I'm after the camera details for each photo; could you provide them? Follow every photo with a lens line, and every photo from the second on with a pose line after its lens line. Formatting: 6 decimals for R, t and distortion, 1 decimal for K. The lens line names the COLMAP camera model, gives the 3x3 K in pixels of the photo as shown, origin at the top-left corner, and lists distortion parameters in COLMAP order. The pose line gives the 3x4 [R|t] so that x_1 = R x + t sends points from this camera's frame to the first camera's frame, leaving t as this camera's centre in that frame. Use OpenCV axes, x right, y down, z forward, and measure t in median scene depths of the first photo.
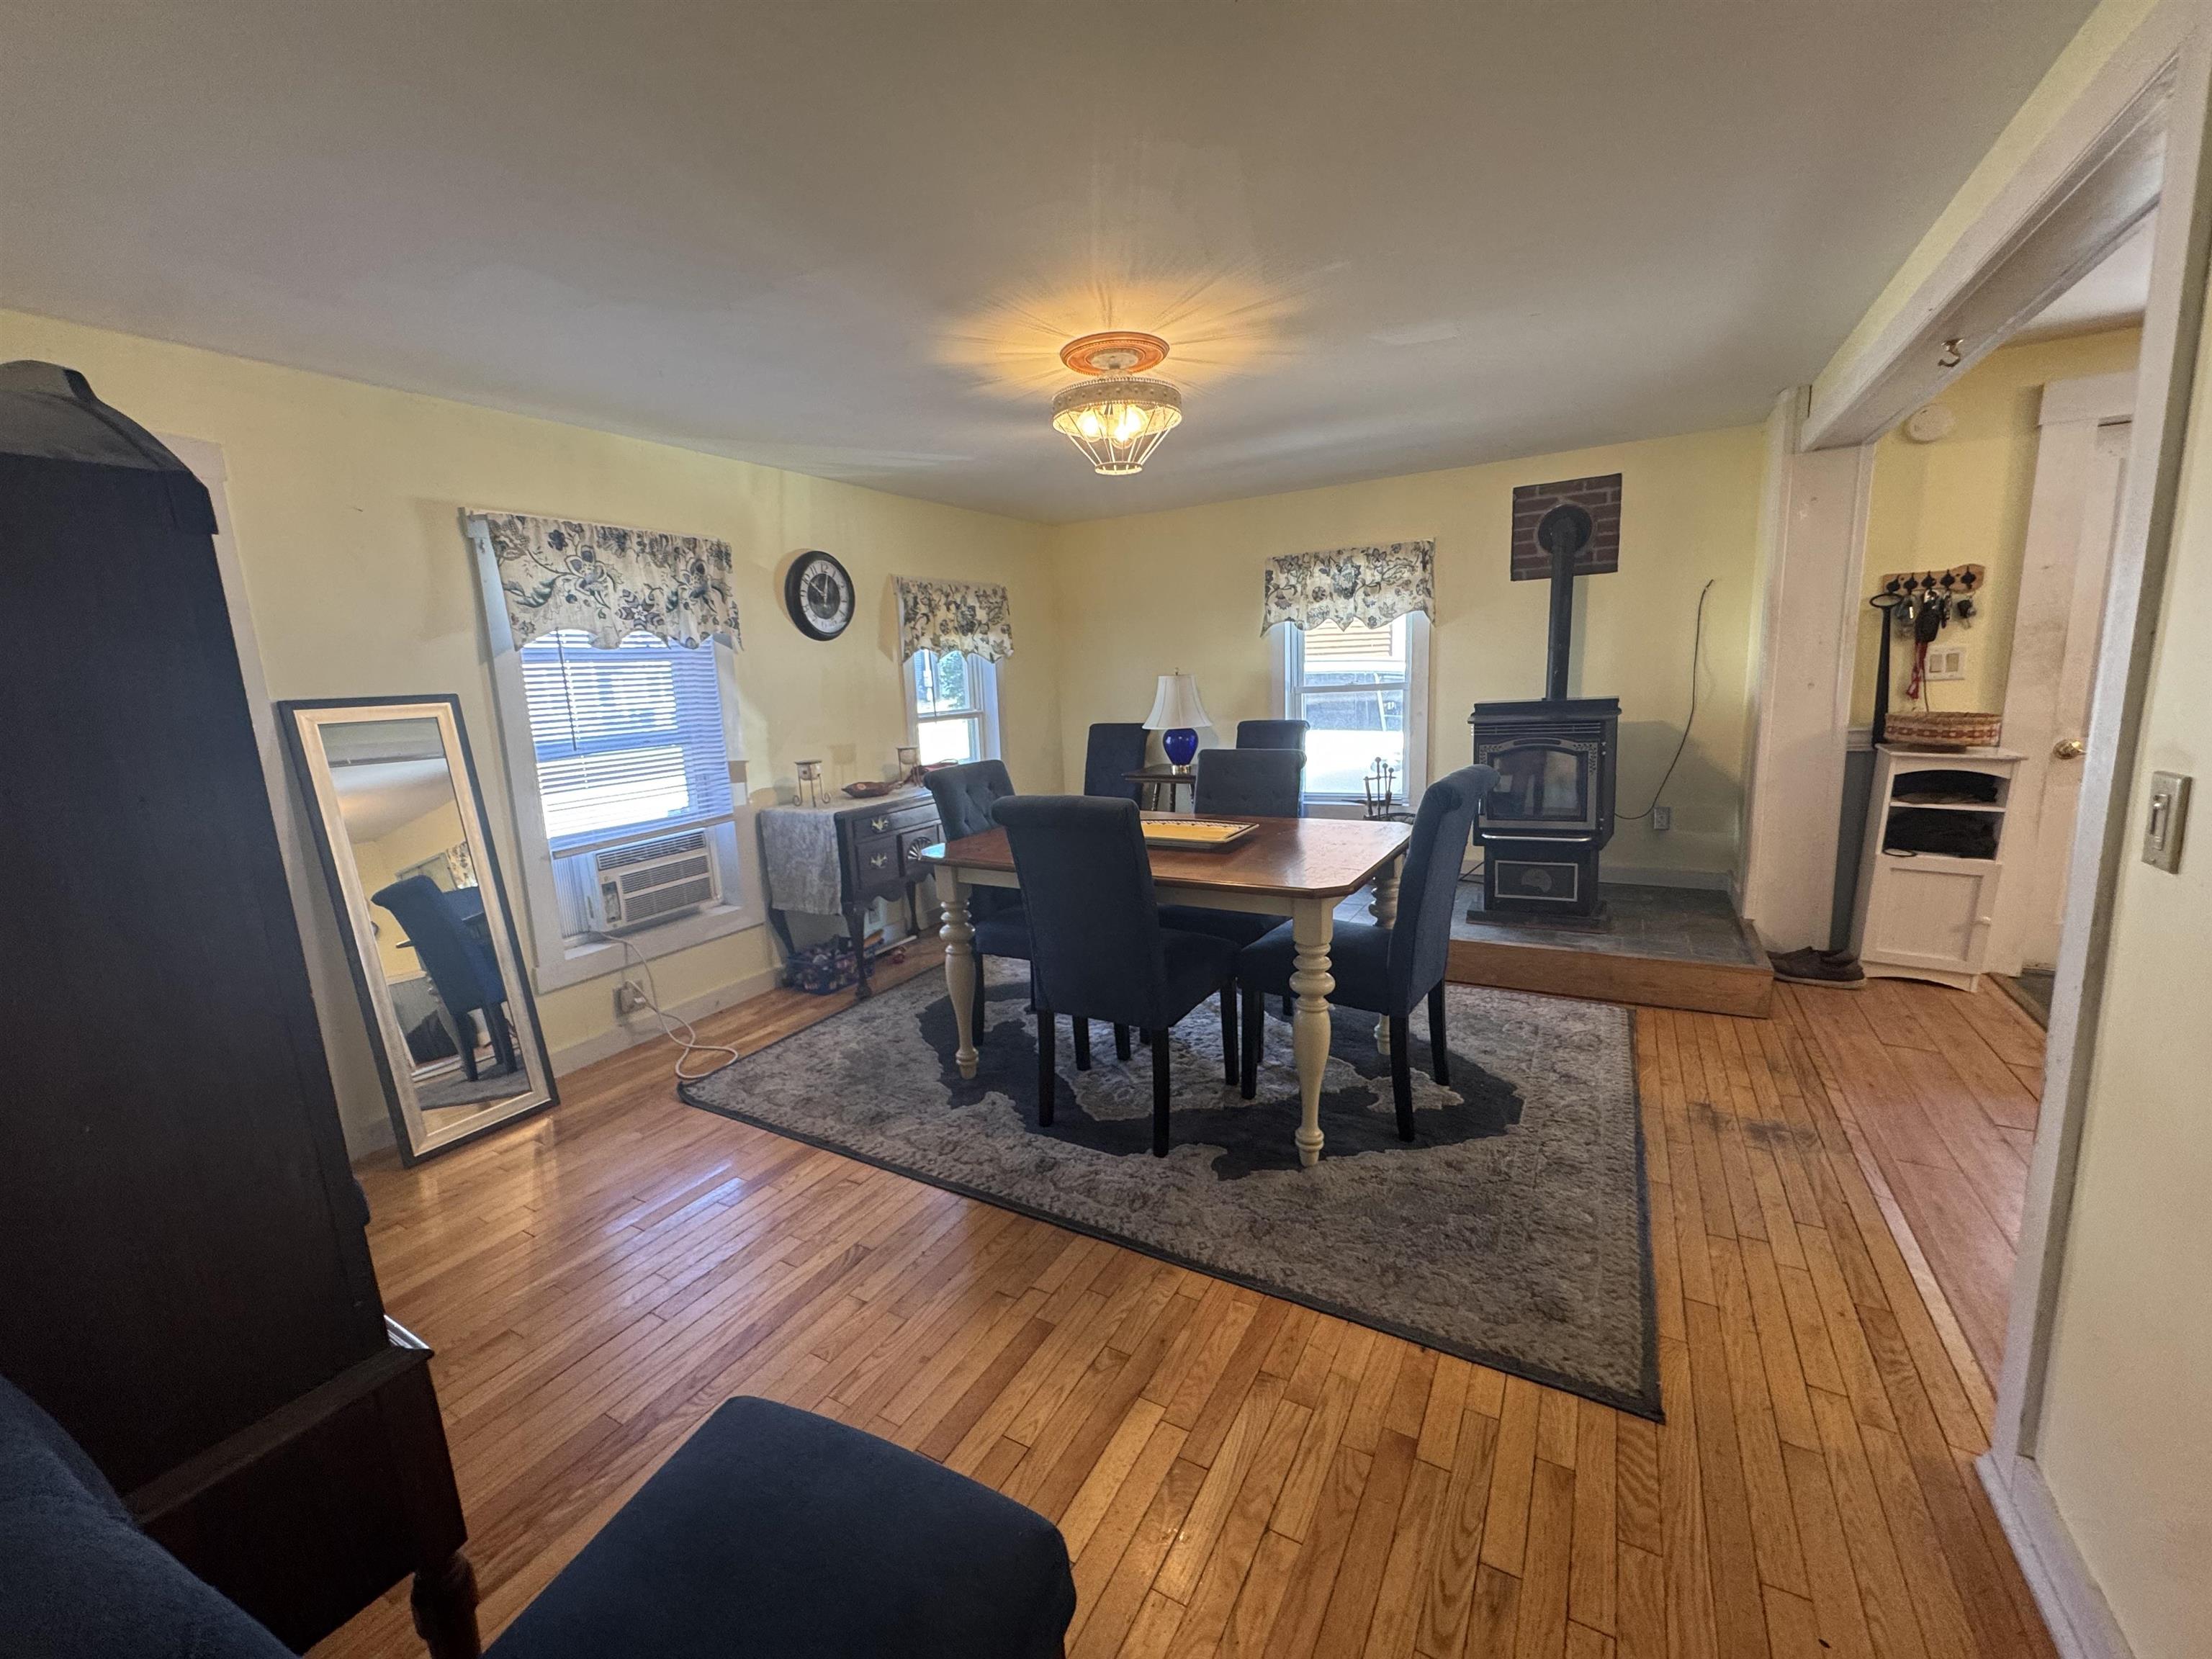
lens RADIAL K [[882.2, 0, 1102.9], [0, 882.2, 830.8], [0, 0, 1]] dist [-0.006128, 0.001148]
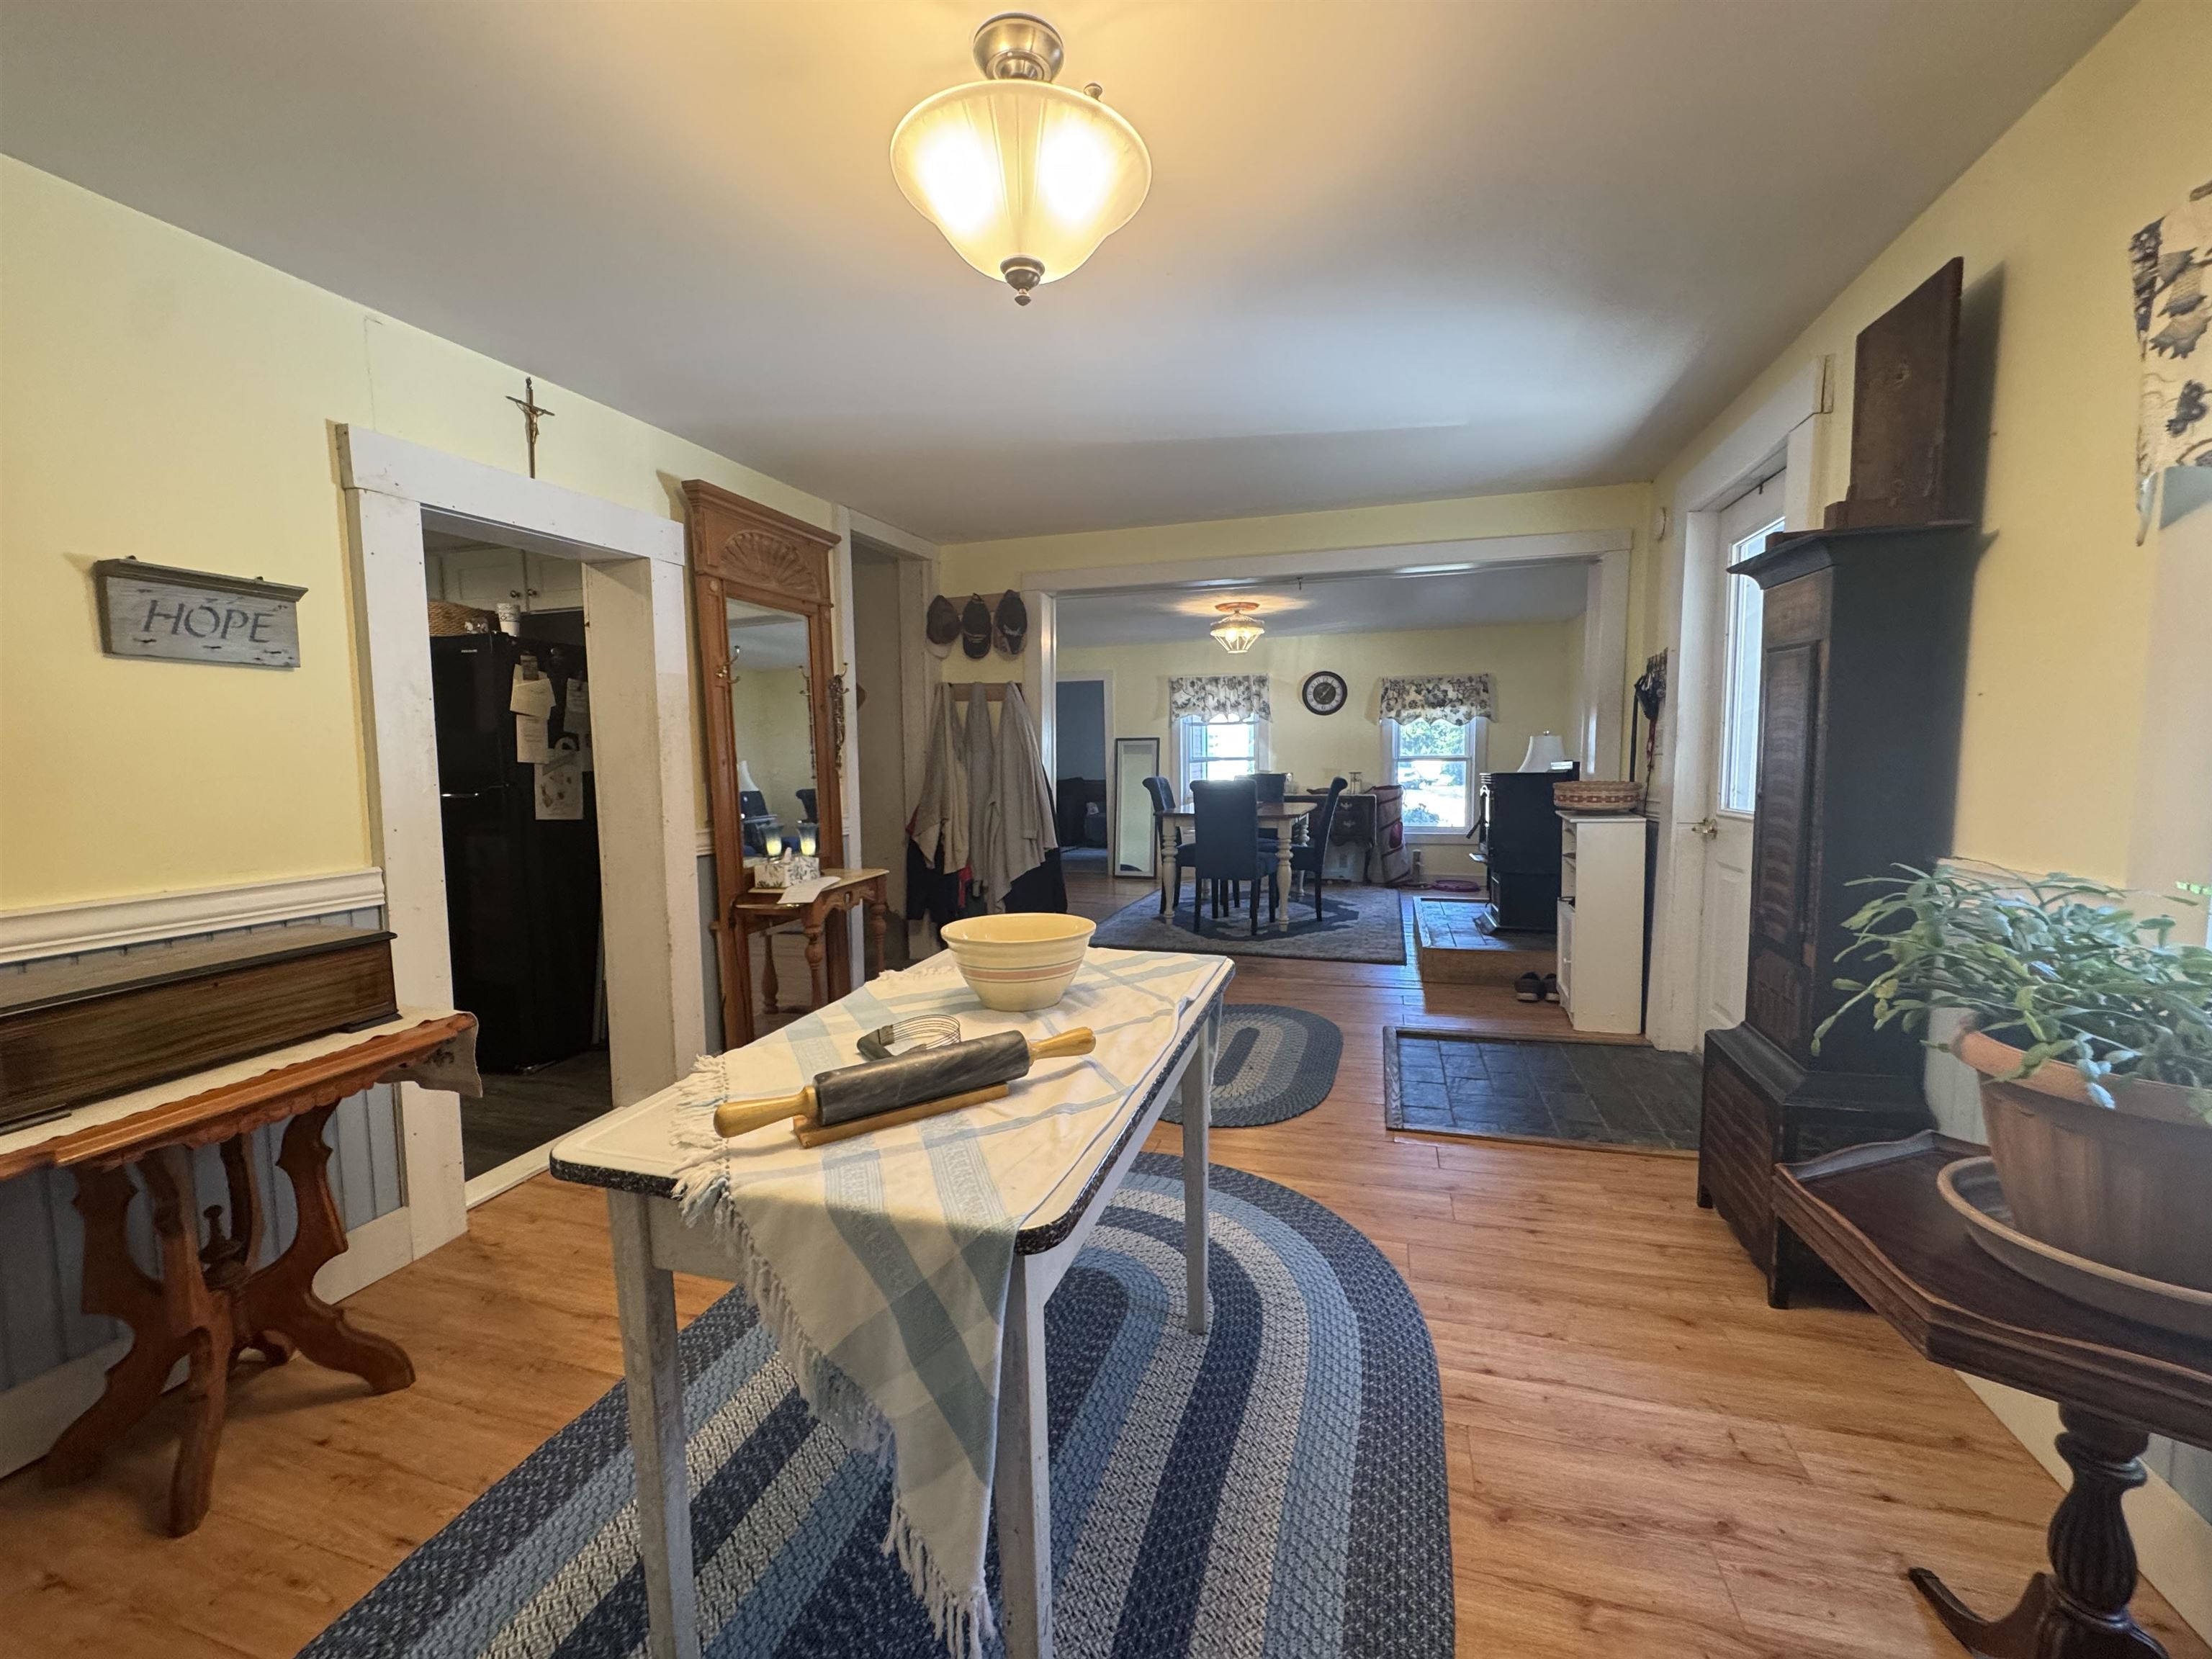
lens RADIAL K [[882.2, 0, 1106.8], [0, 882.2, 835.6], [0, 0, 1]] dist [-0.006128, 0.001148]
pose [[0.222489, 0.128209, -0.966468, 1.847961], [-0.170881, 0.981098, 0.090811, -0.057133], [0.959843, 0.144947, 0.240192, 0.115300]]
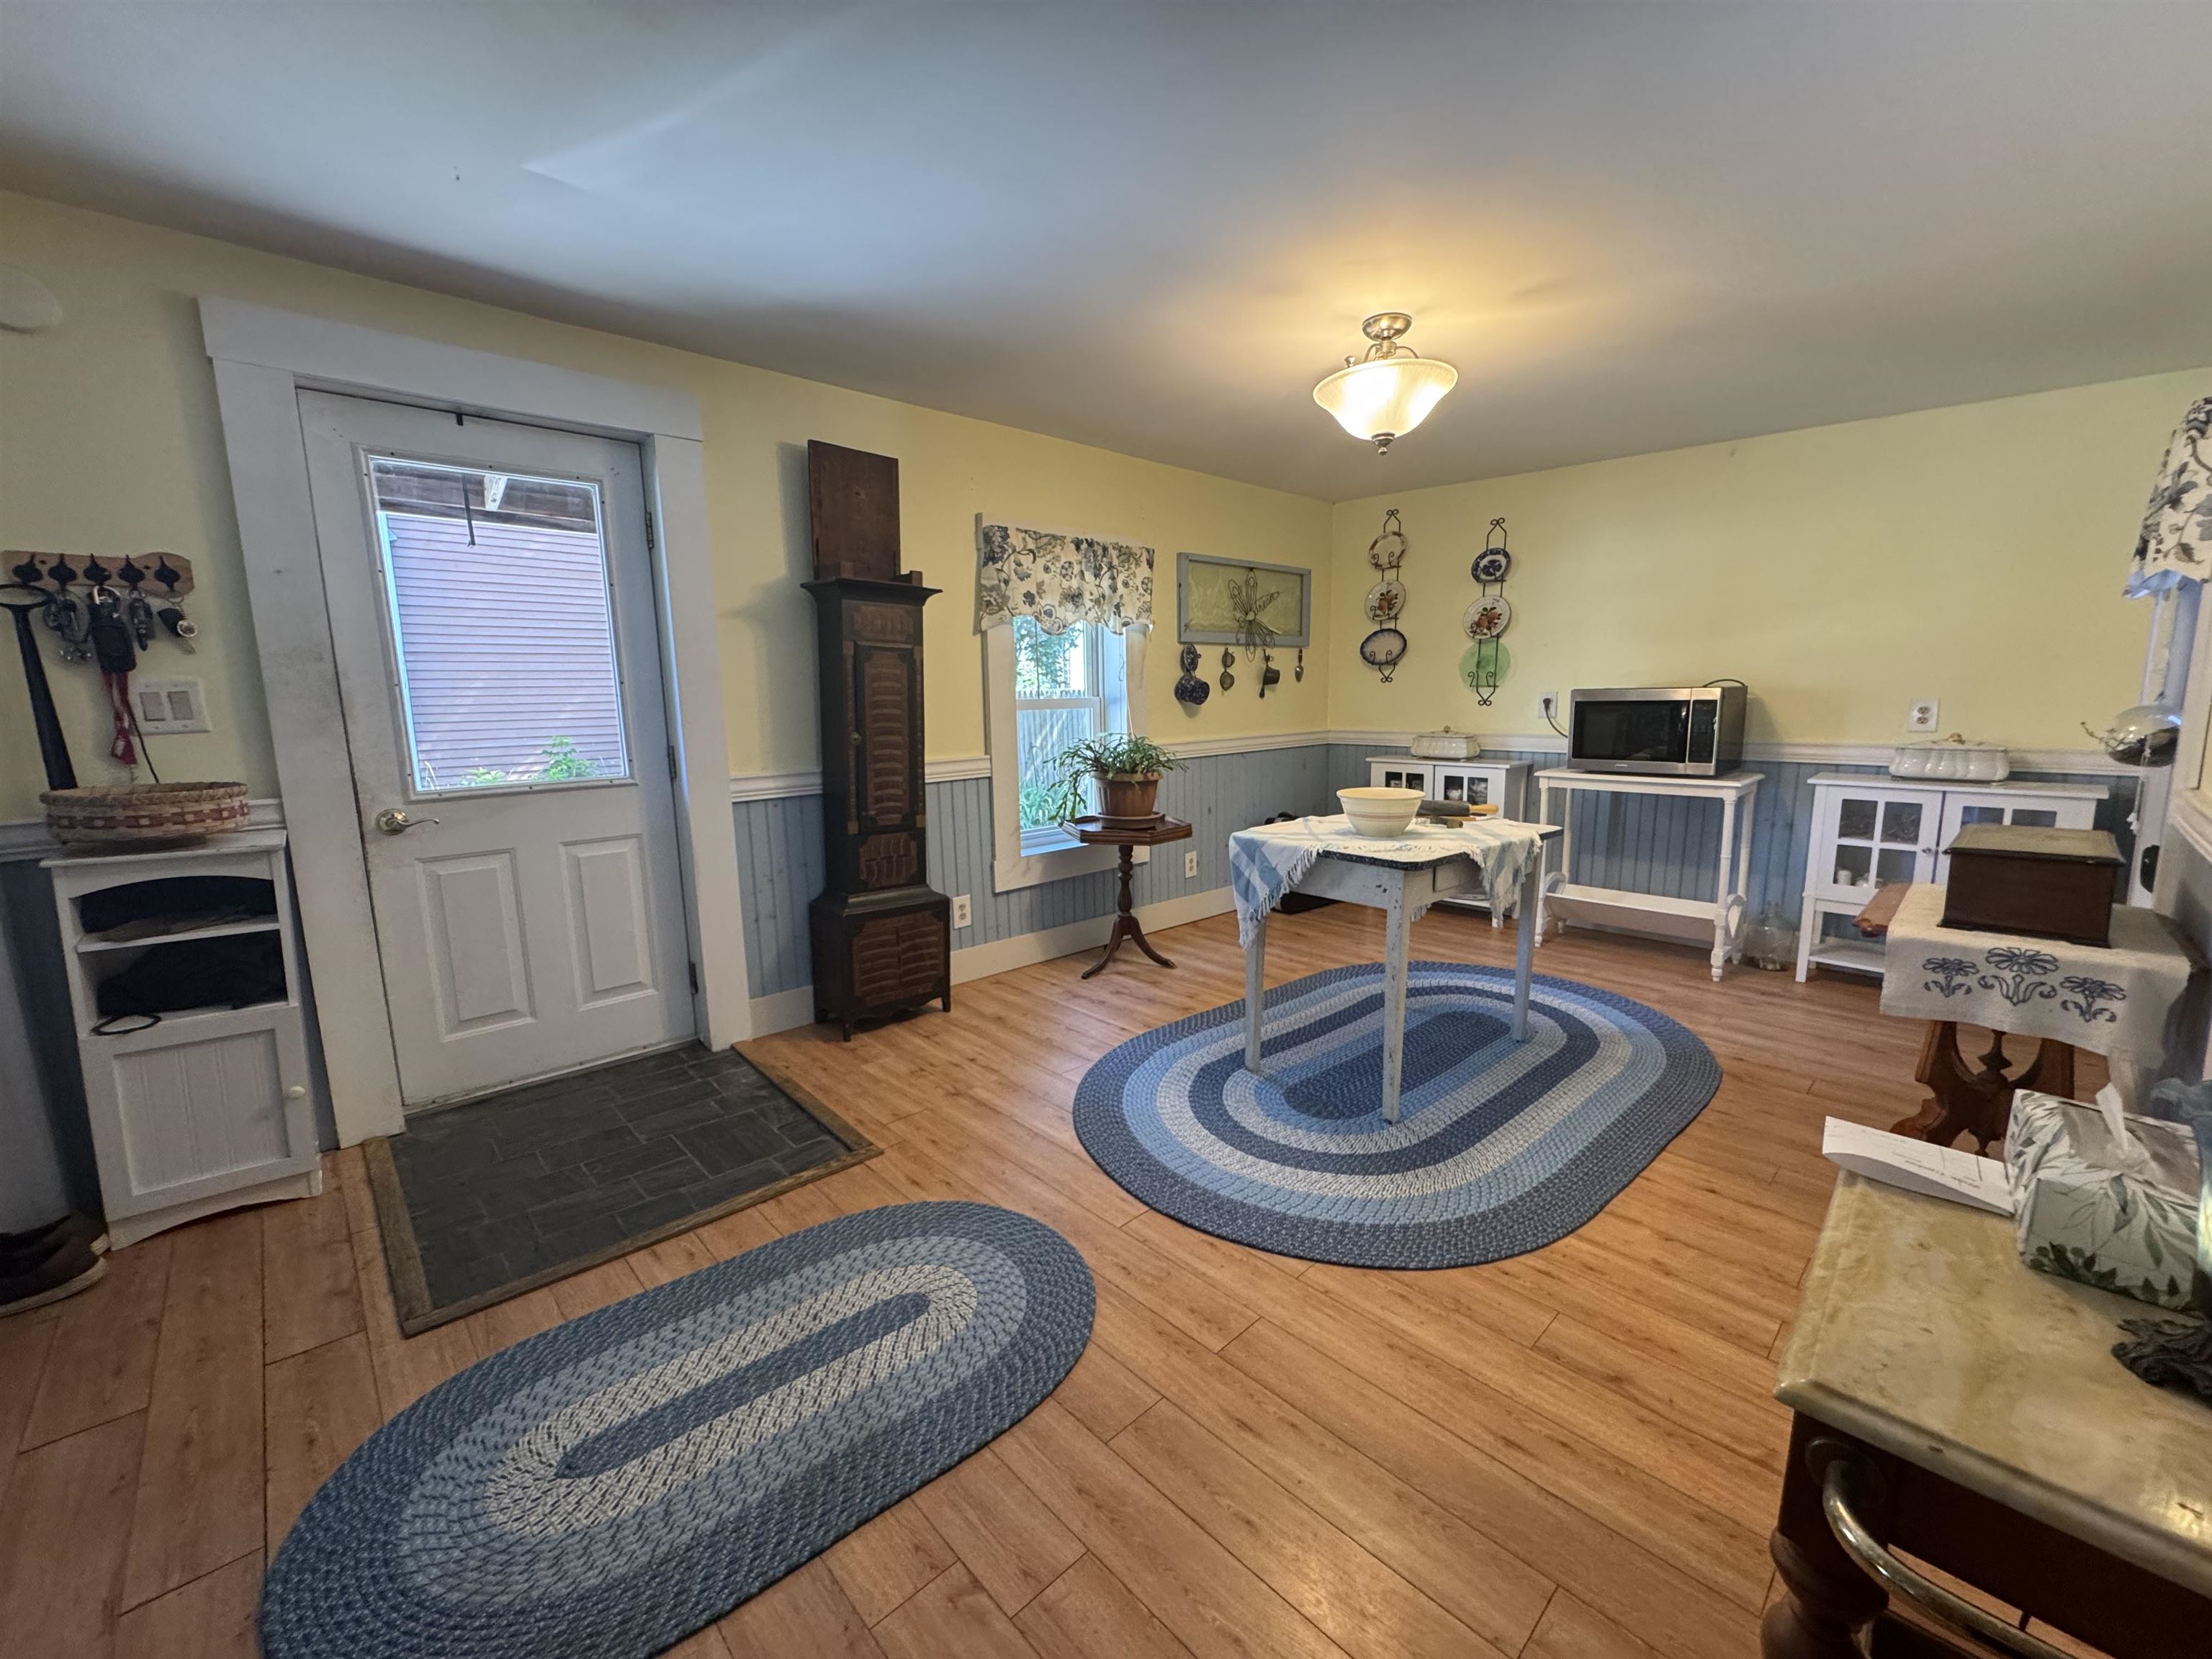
lens RADIAL K [[882.2, 0, 1108.8], [0, 882.2, 828.4], [0, 0, 1]] dist [-0.006128, 0.001148]
pose [[0.284513, -0.108388, 0.952525, 0.538580], [0.174296, 0.982877, 0.059781, -0.024105], [-0.942695, 0.149013, 0.298533, 0.185168]]
